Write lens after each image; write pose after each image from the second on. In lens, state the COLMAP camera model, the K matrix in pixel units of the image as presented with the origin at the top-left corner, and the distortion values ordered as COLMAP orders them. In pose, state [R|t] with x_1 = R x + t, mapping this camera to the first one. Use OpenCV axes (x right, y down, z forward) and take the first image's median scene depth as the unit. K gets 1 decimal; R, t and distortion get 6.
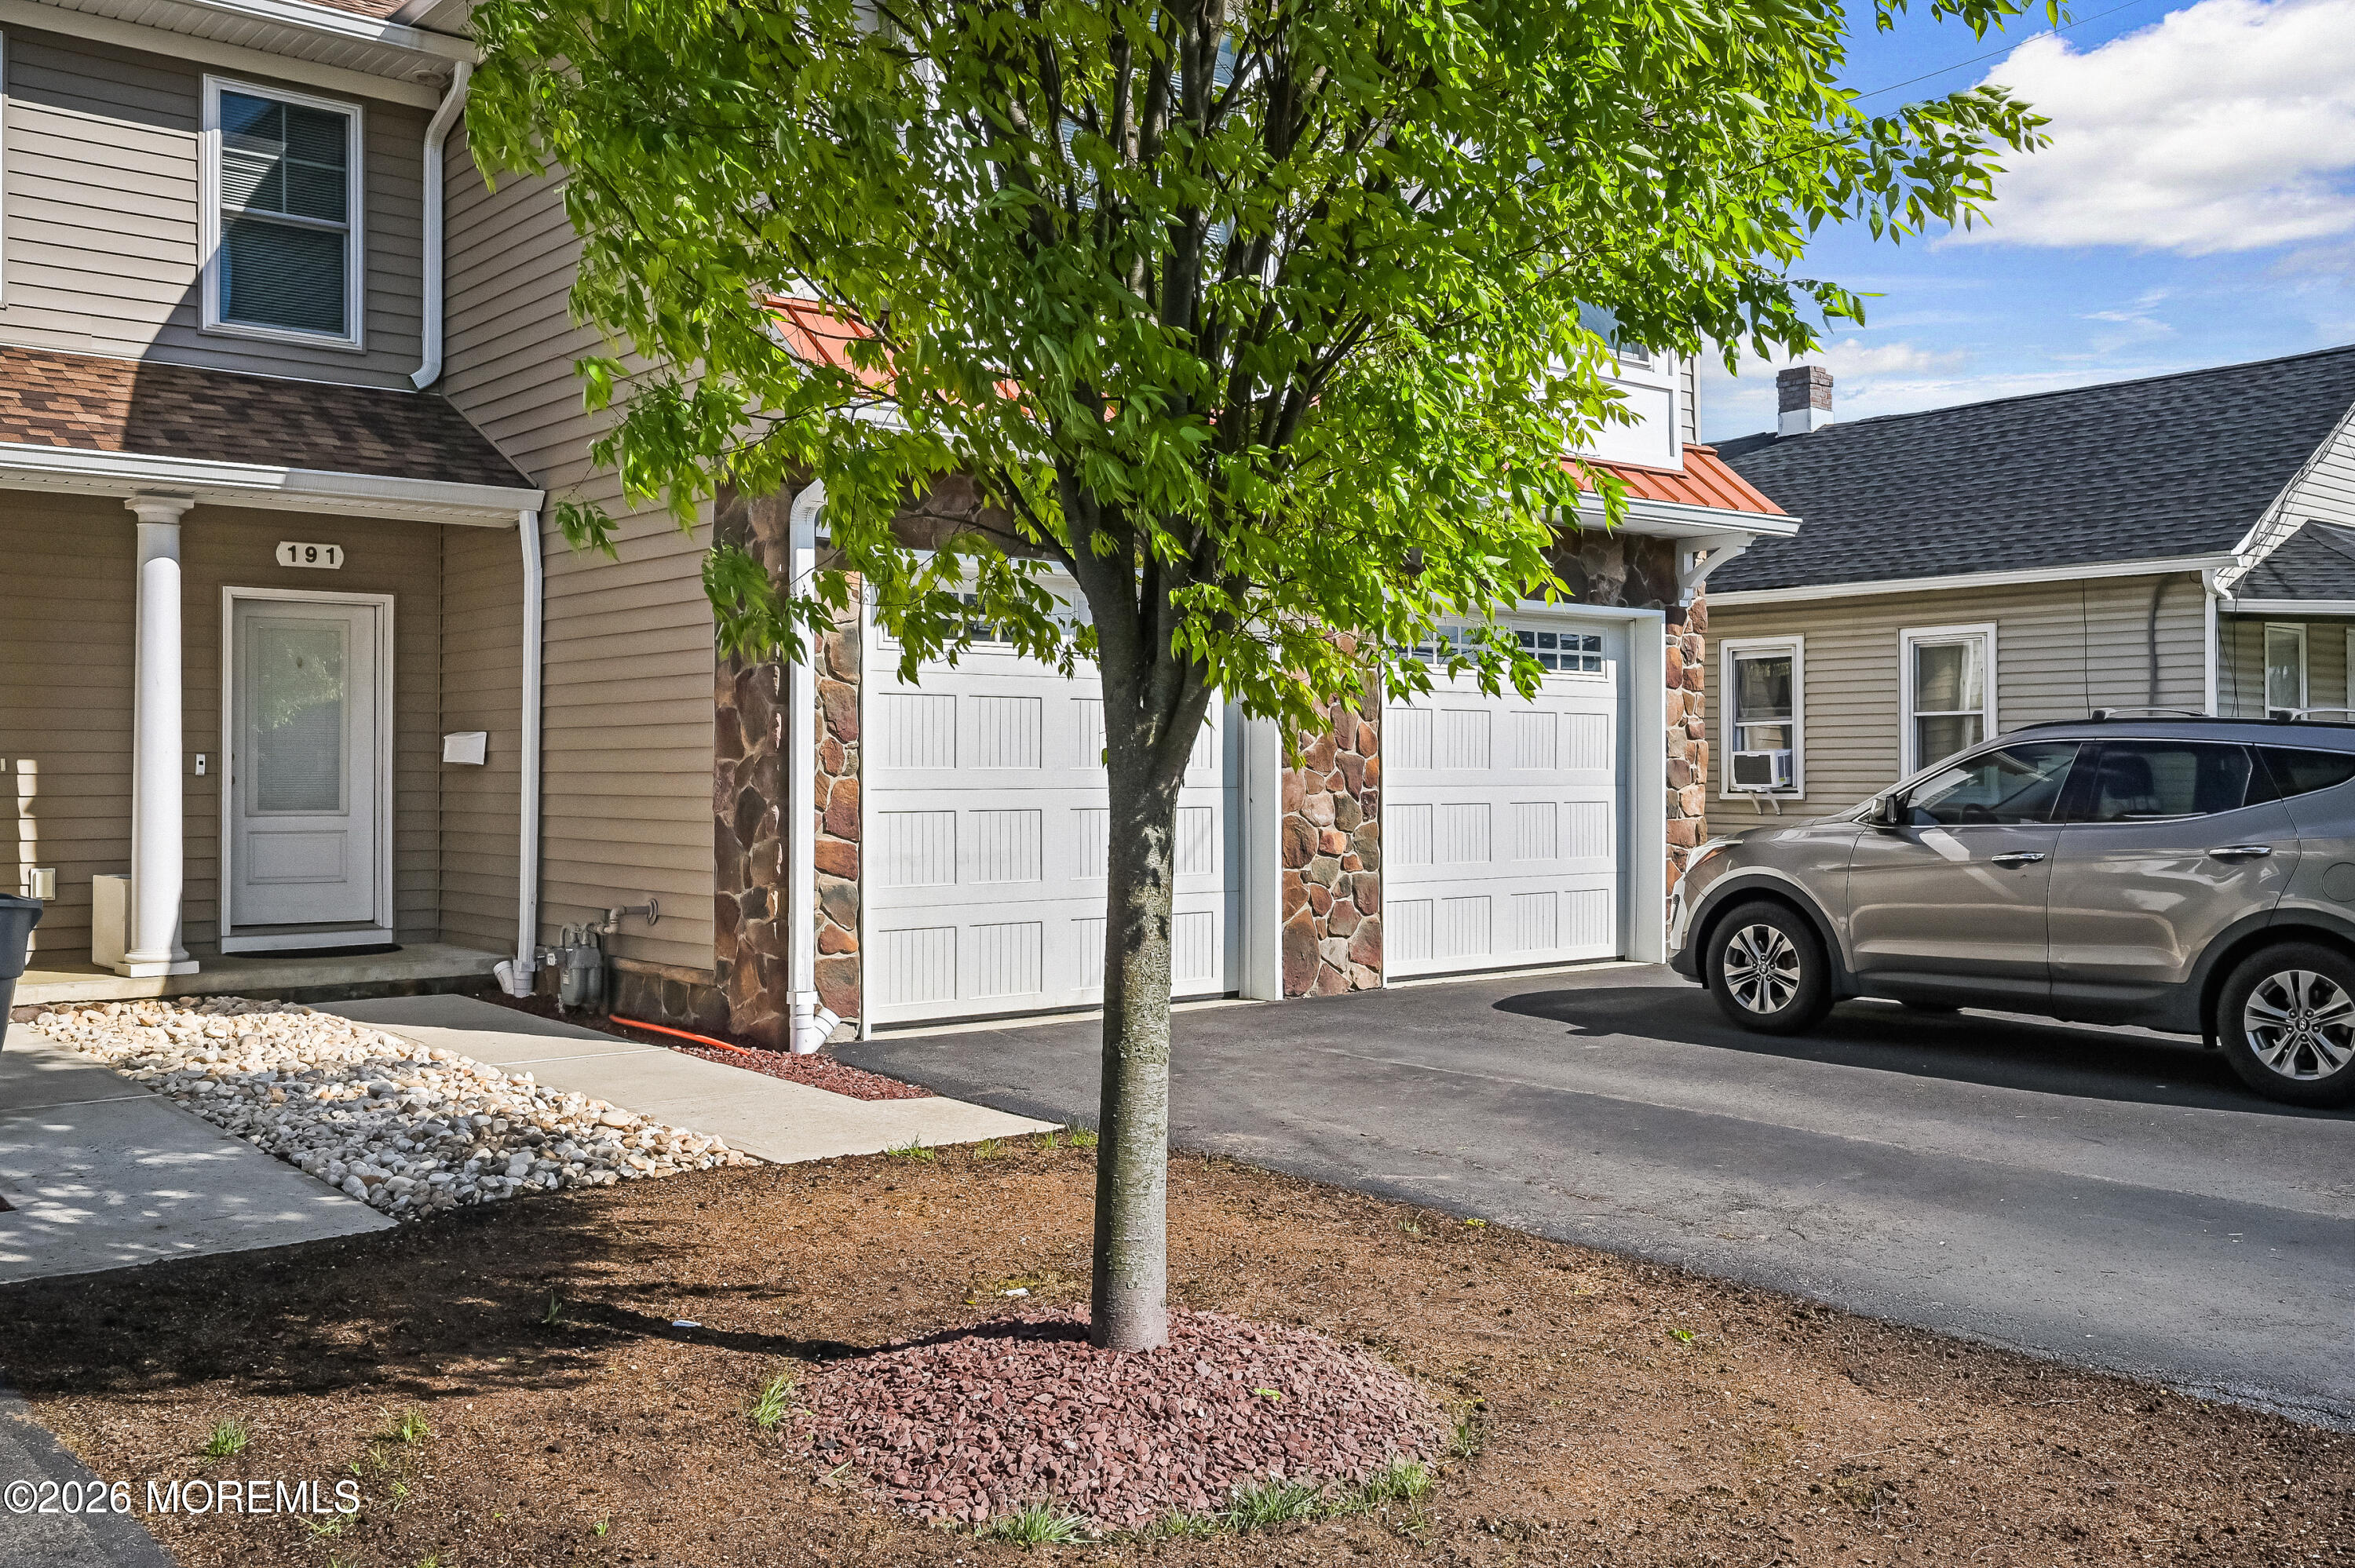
lens RADIAL K [[2088.6, 0, 1188.4], [0, 2088.6, 774.8], [0, 0, 1]] dist [-0.010284, 0.007307]
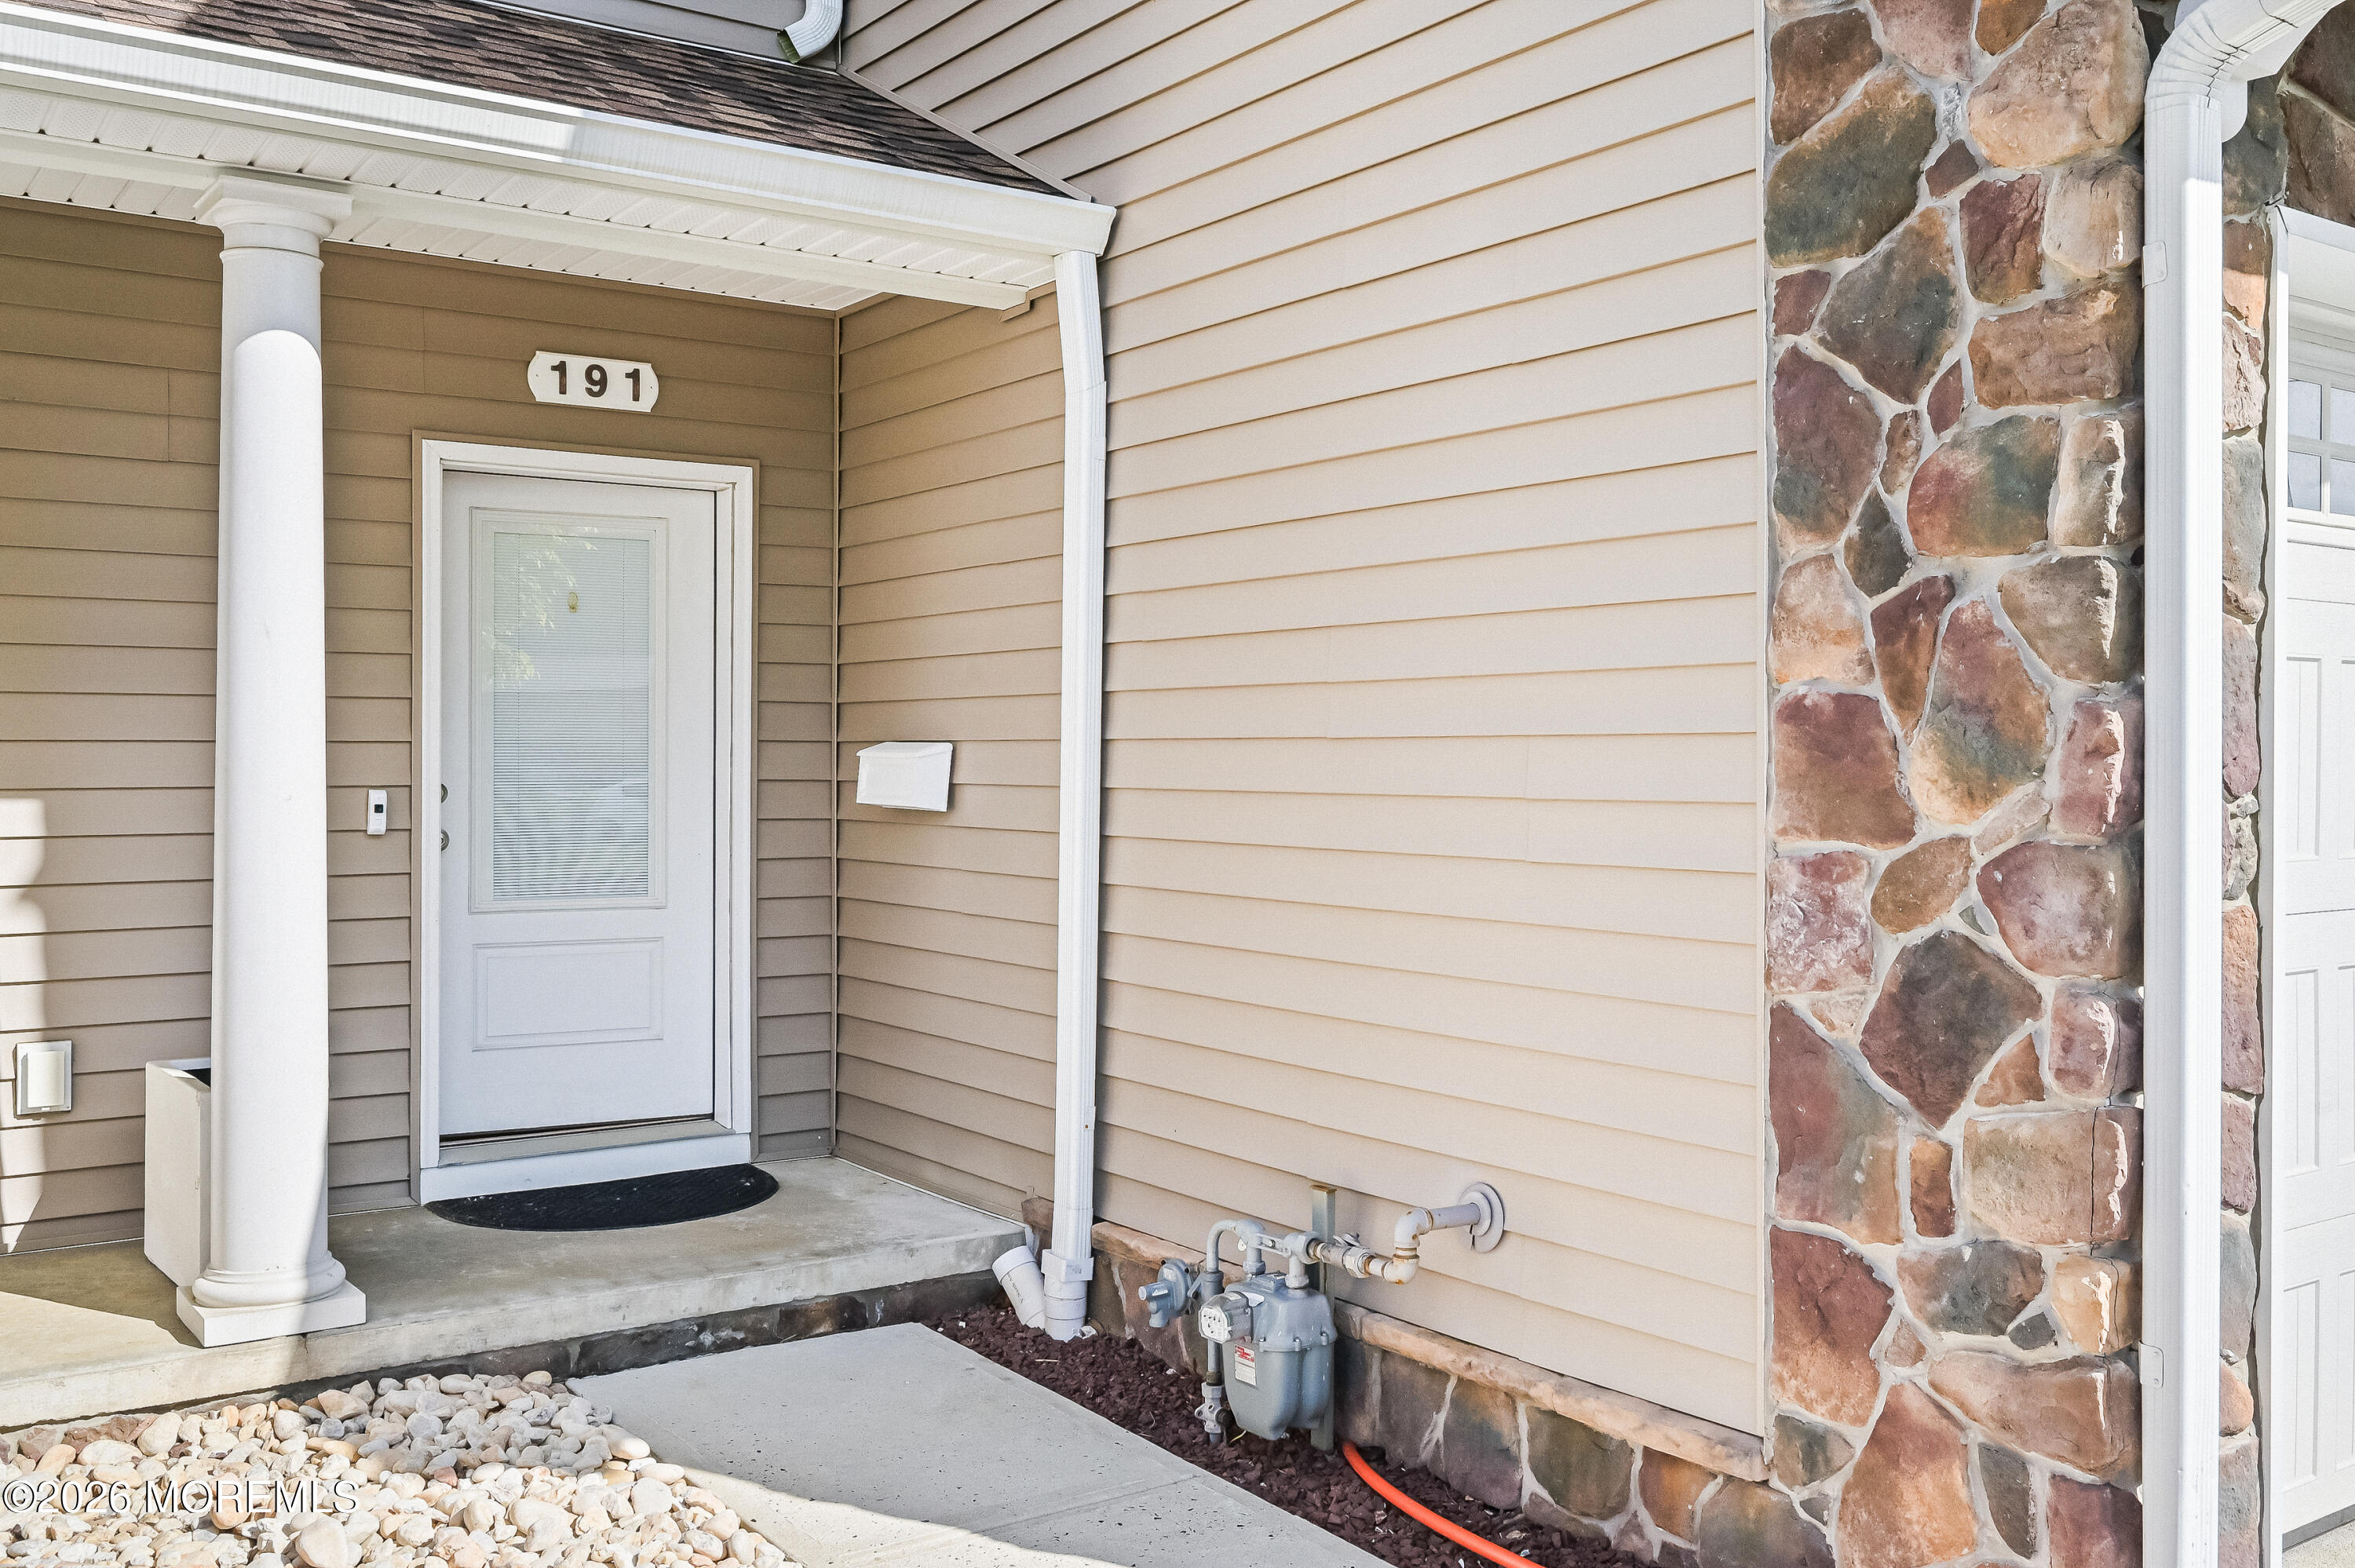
lens RADIAL K [[2088.6, 0, 1170.5], [0, 2088.6, 773.9], [0, 0, 1]] dist [-0.010284, 0.007307]
pose [[0.995555, 0.002214, -0.094159, -0.254287], [-0.001464, 0.999967, 0.008033, -0.018329], [0.094174, -0.007860, 0.995525, 0.555160]]
